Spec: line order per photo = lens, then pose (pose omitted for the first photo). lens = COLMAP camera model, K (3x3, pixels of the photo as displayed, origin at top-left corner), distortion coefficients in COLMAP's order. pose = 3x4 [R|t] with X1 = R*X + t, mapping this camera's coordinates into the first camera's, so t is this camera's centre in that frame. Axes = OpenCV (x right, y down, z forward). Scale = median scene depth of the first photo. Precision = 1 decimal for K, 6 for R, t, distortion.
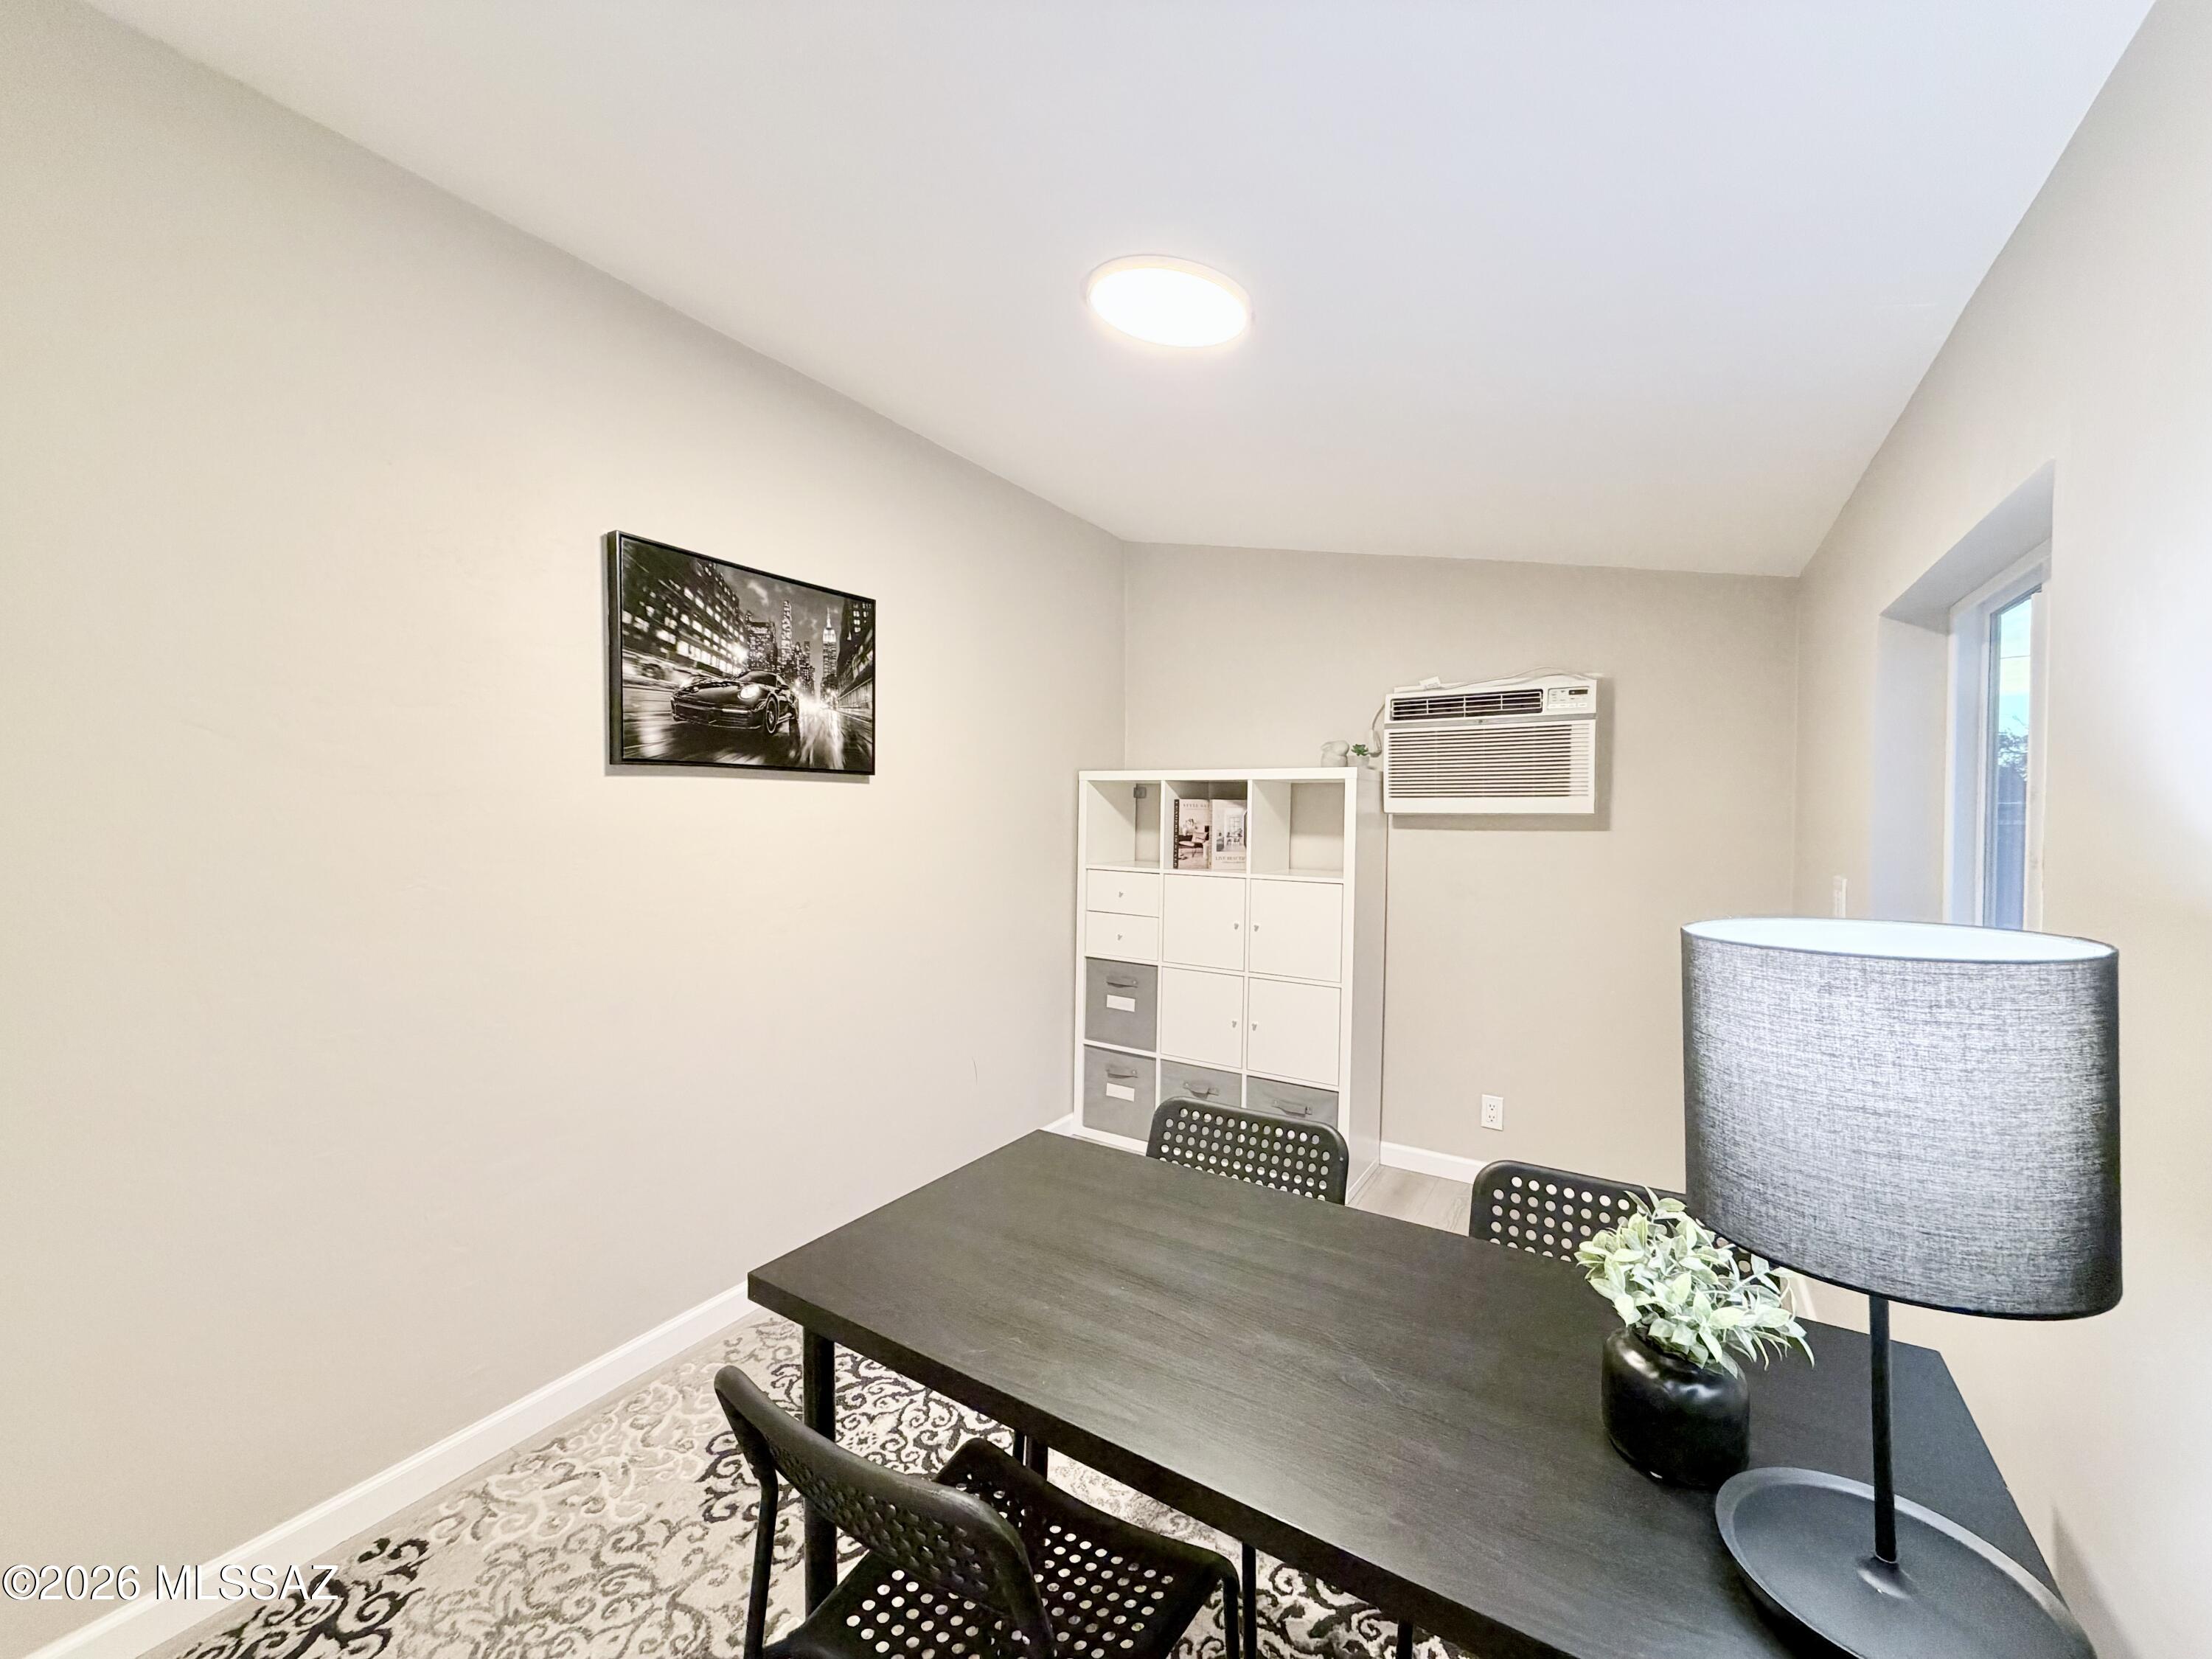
lens RADIAL K [[882.3, 0, 1117.7], [0, 882.3, 815.8], [0, 0, 1]] dist [0.001287, -0.000552]
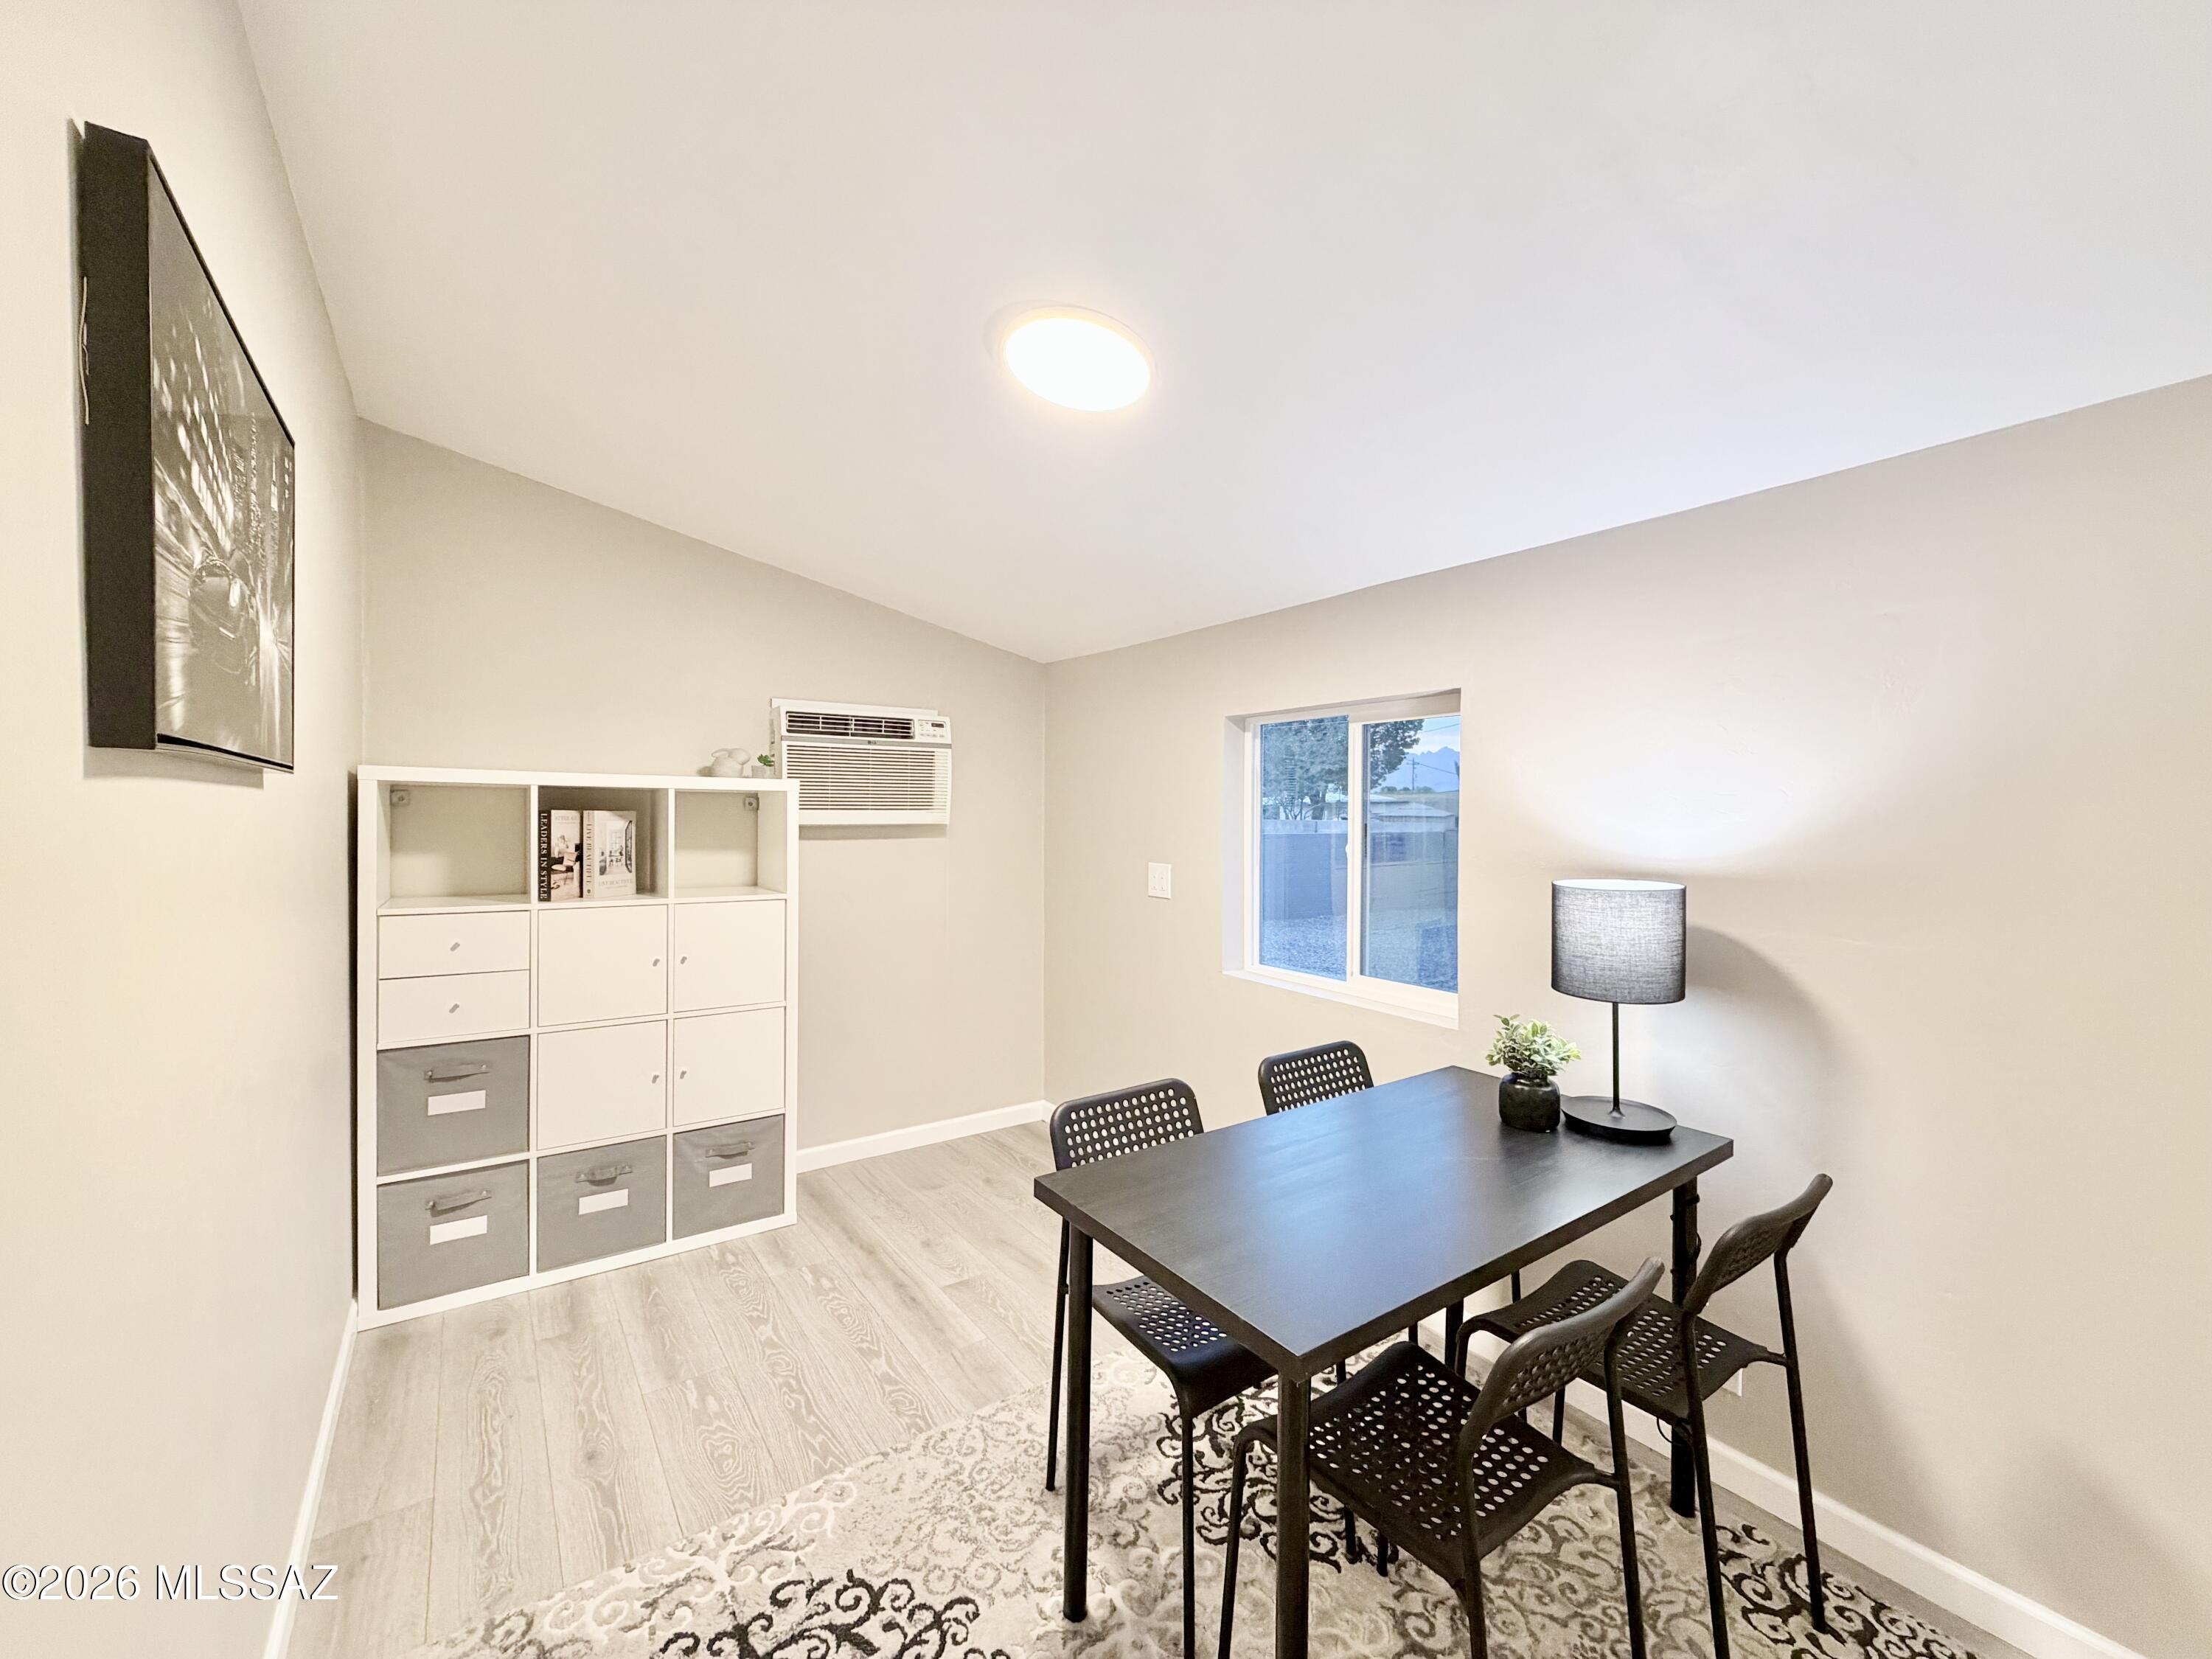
lens RADIAL K [[882.3, 0, 1071.4], [0, 882.3, 817.2], [0, 0, 1]] dist [0.001287, -0.000552]
pose [[0.397873, -0.009291, 0.917393, -0.486176], [0.002095, 0.999955, 0.009218, -0.020511], [-0.917438, -0.001746, 0.397875, 0.305510]]
